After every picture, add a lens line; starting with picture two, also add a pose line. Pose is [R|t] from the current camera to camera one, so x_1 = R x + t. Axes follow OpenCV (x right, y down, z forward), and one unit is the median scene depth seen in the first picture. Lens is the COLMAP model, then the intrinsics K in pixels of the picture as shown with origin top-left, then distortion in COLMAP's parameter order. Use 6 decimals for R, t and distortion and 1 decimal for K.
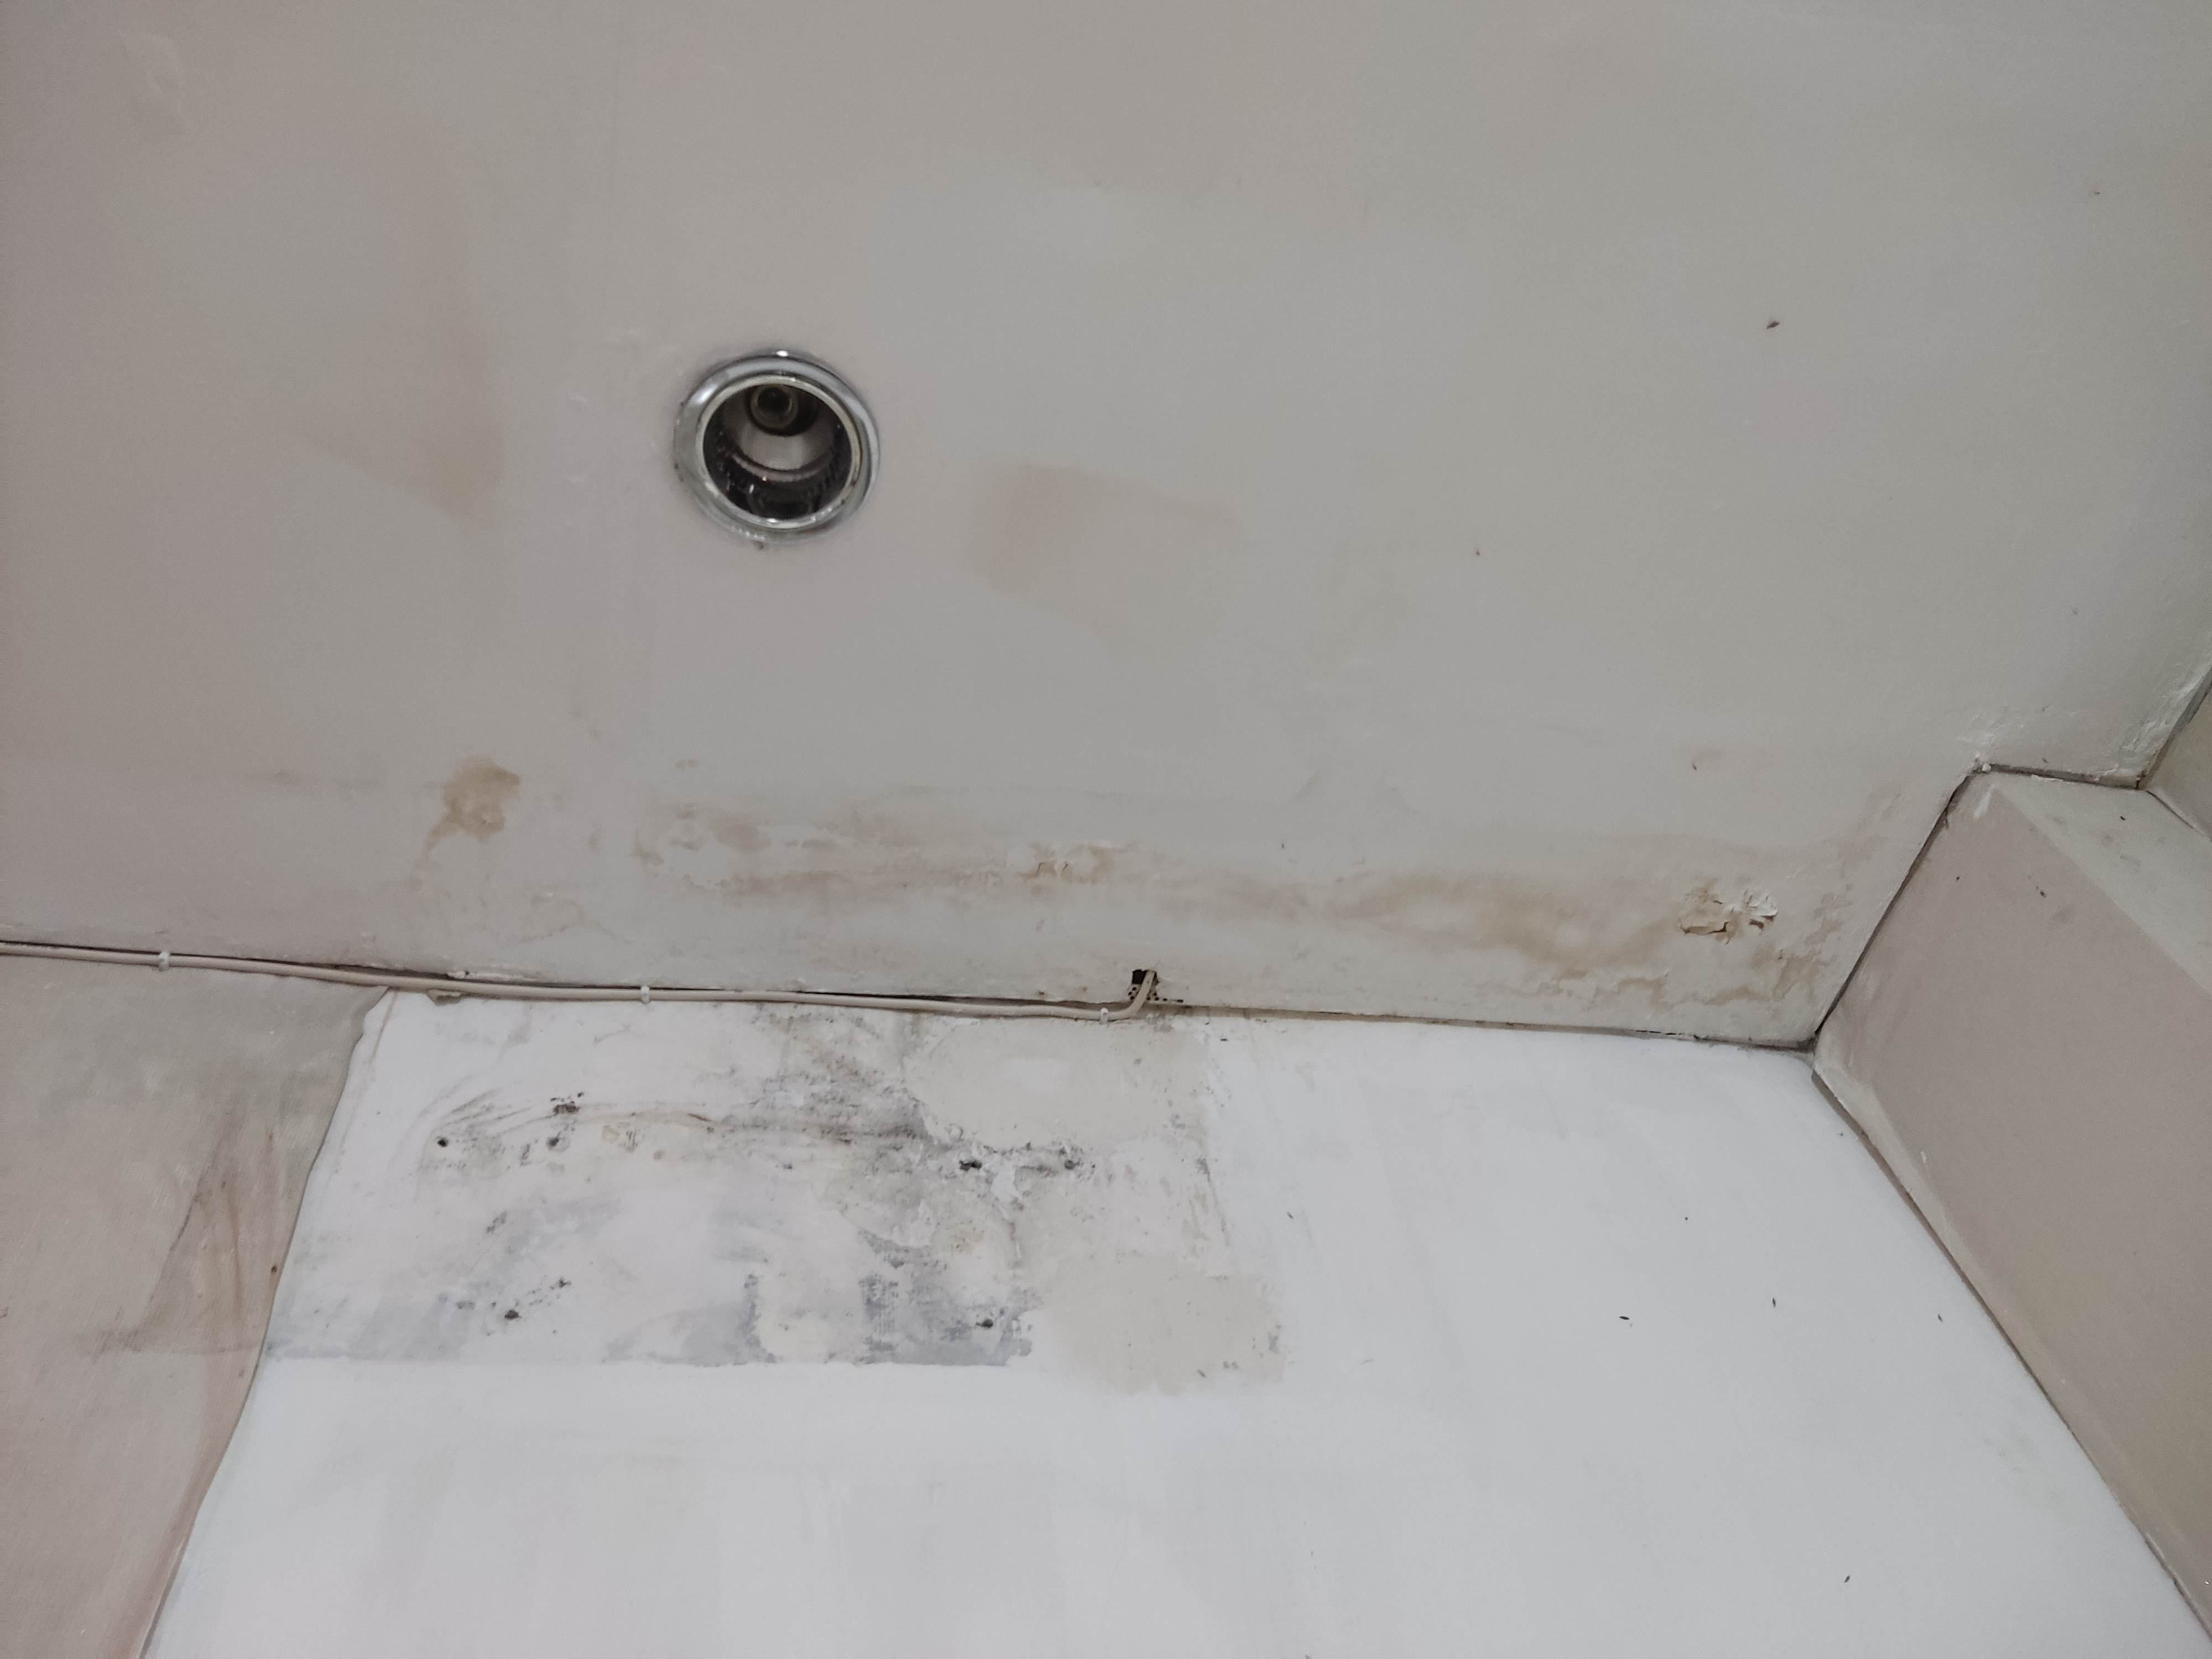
lens RADIAL K [[1673.7, 0, 1117.6], [0, 1673.7, 827.9], [0, 0, 1]] dist [0.086299, -0.077562]
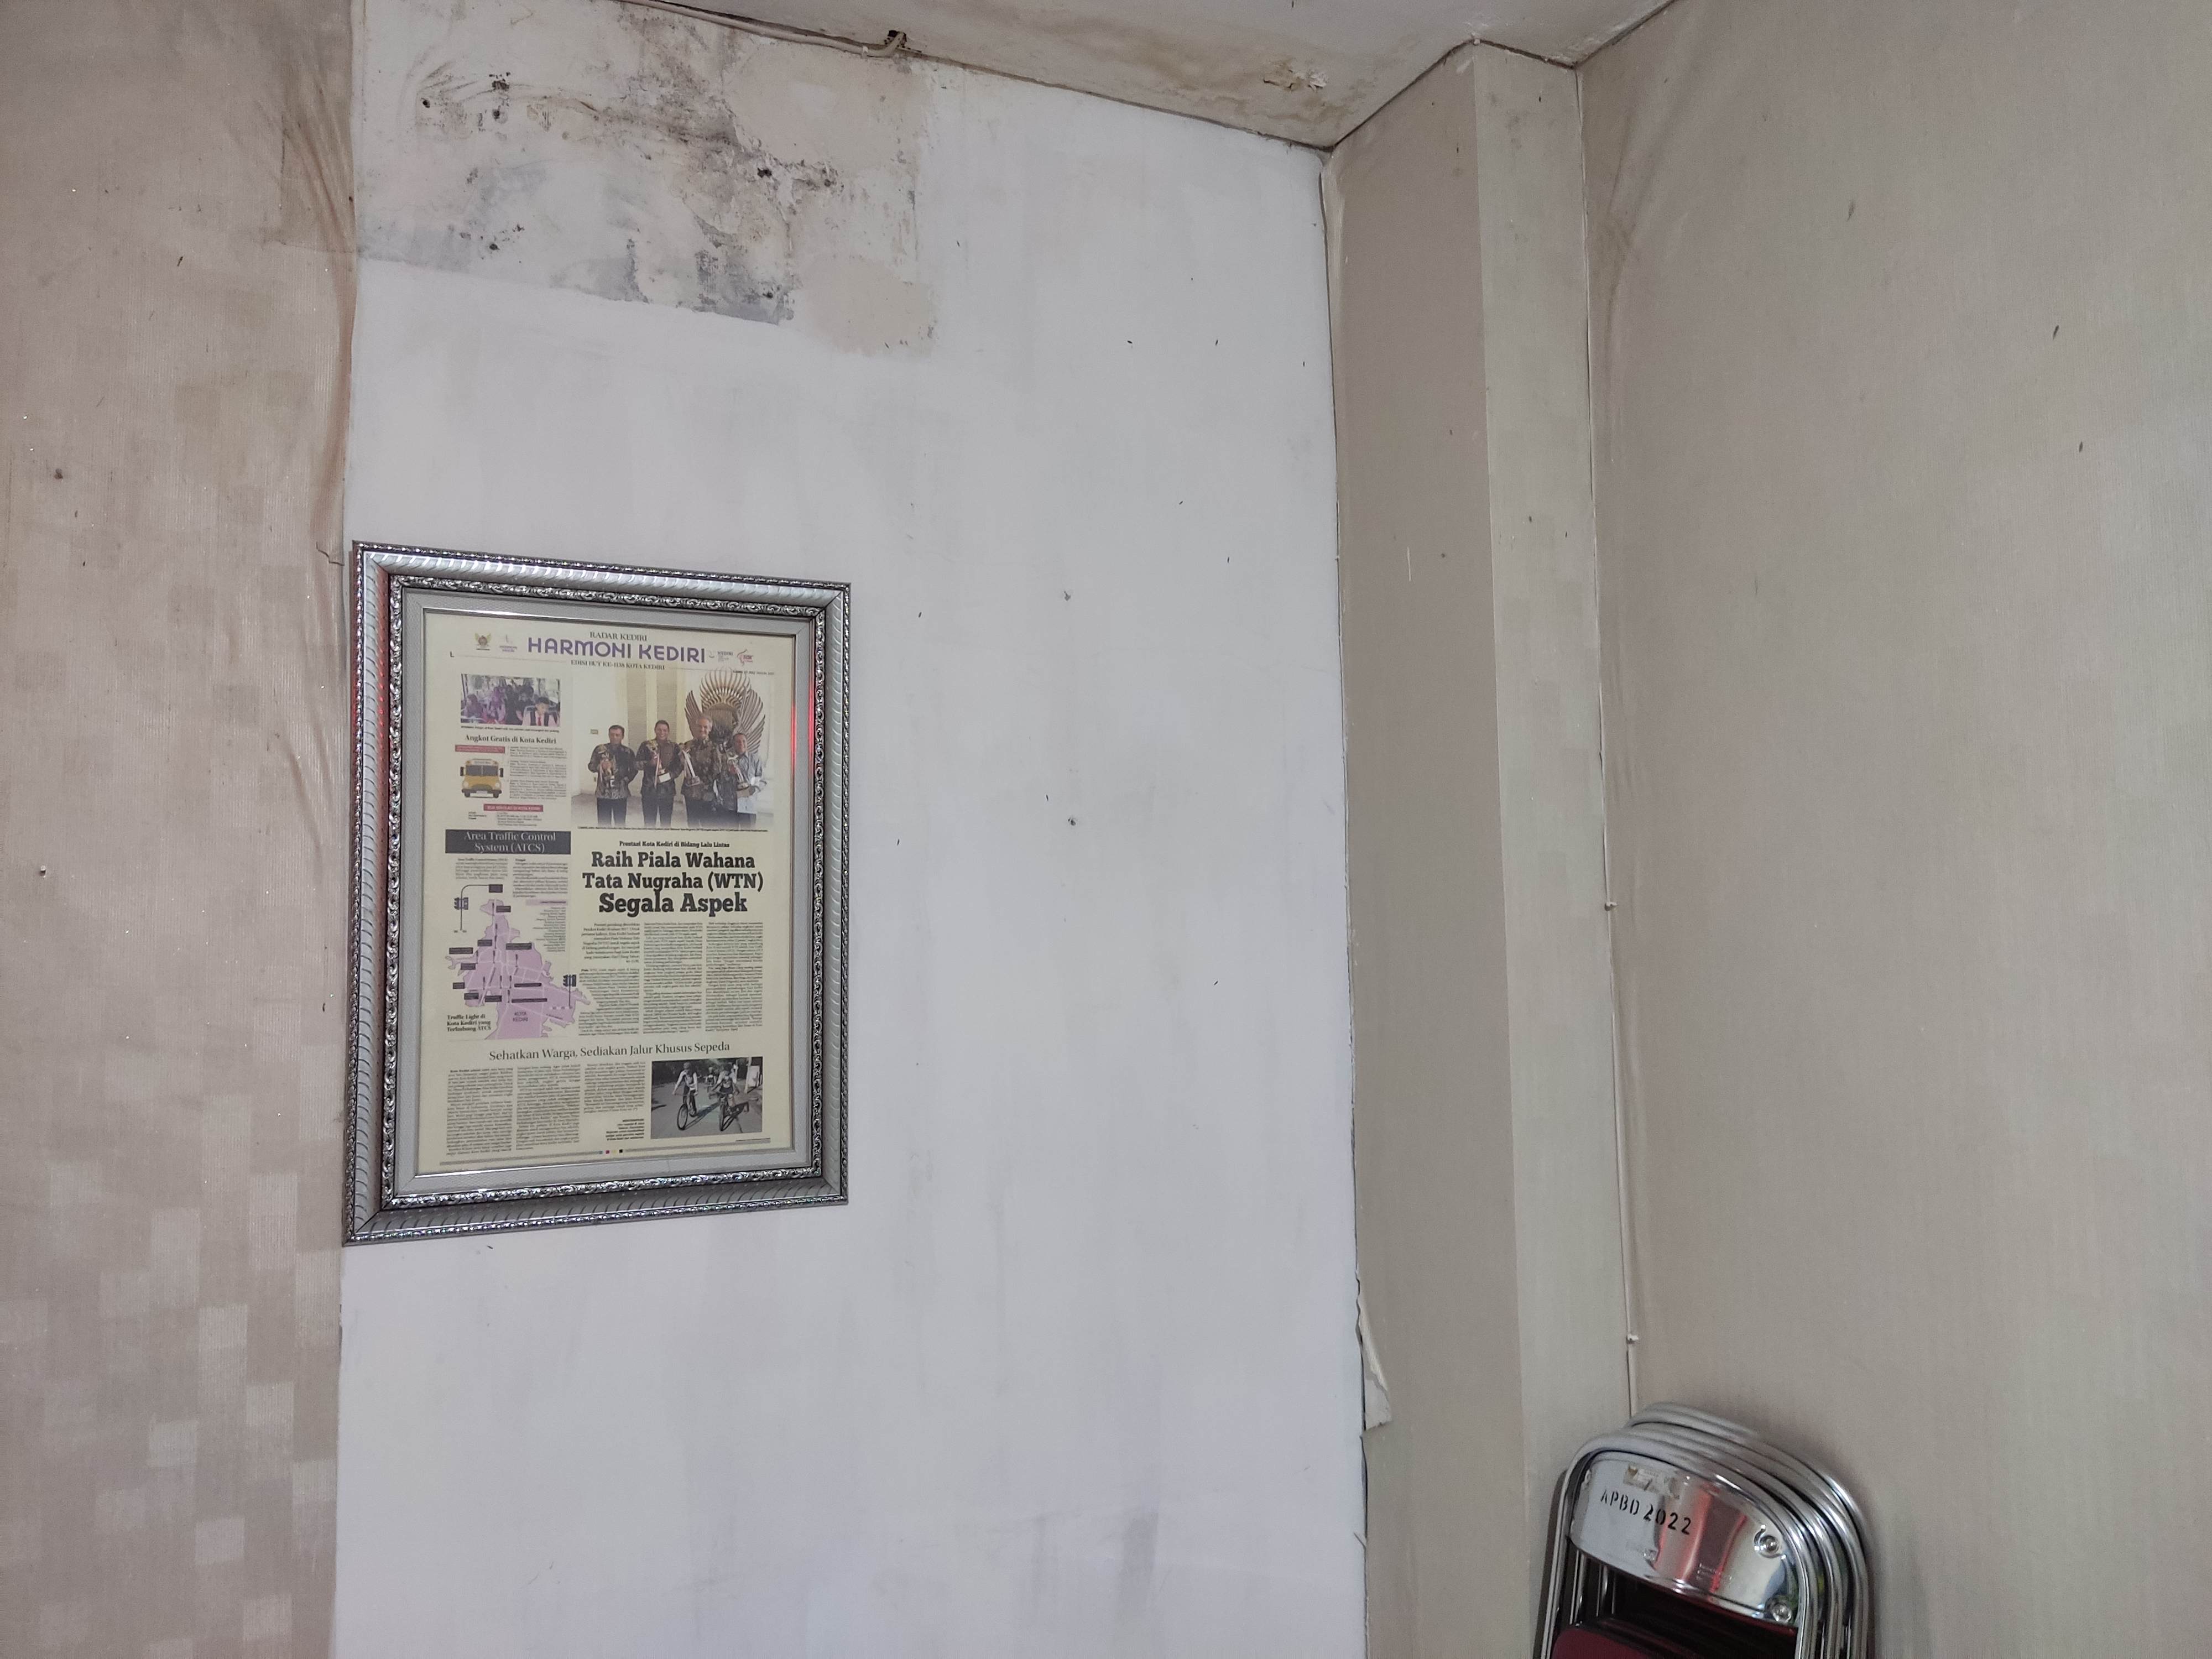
lens RADIAL K [[1673.7, 0, 1107.0], [0, 1673.7, 834.4], [0, 0, 1]] dist [0.086299, -0.077562]
pose [[0.963368, 0.128279, 0.235512, -0.073776], [-0.261662, 0.642055, 0.720623, -0.637642], [-0.058771, -0.755850, 0.652102, -0.532954]]
